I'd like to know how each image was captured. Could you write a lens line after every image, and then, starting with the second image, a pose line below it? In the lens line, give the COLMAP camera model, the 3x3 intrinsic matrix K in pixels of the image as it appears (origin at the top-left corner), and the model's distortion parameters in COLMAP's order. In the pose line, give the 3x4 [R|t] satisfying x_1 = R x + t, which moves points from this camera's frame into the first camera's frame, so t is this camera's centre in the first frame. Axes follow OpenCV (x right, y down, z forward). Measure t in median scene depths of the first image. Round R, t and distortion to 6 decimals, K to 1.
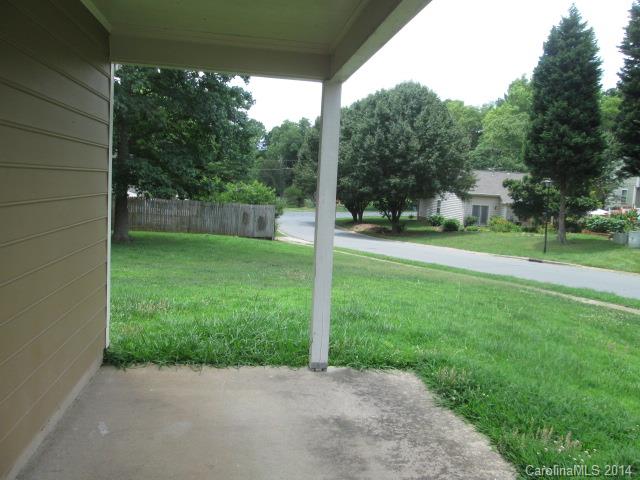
lens RADIAL K [[534.3, 0, 318.3], [0, 534.3, 239.2], [0, 0, 1]] dist [-0.012992, 0.001437]
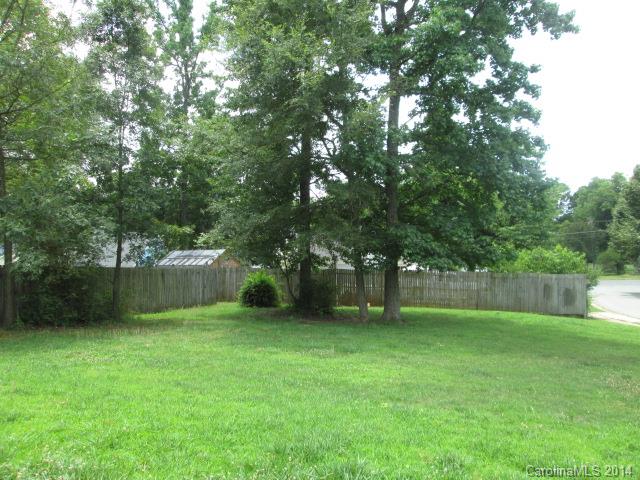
lens RADIAL K [[534.3, 0, 317.2], [0, 534.3, 233.1], [0, 0, 1]] dist [-0.012992, 0.001437]
pose [[0.852871, -0.068417, -0.517620, -0.006820], [-0.006546, 0.989899, -0.141626, -0.008778], [0.522081, 0.124177, 0.843807, 0.109442]]
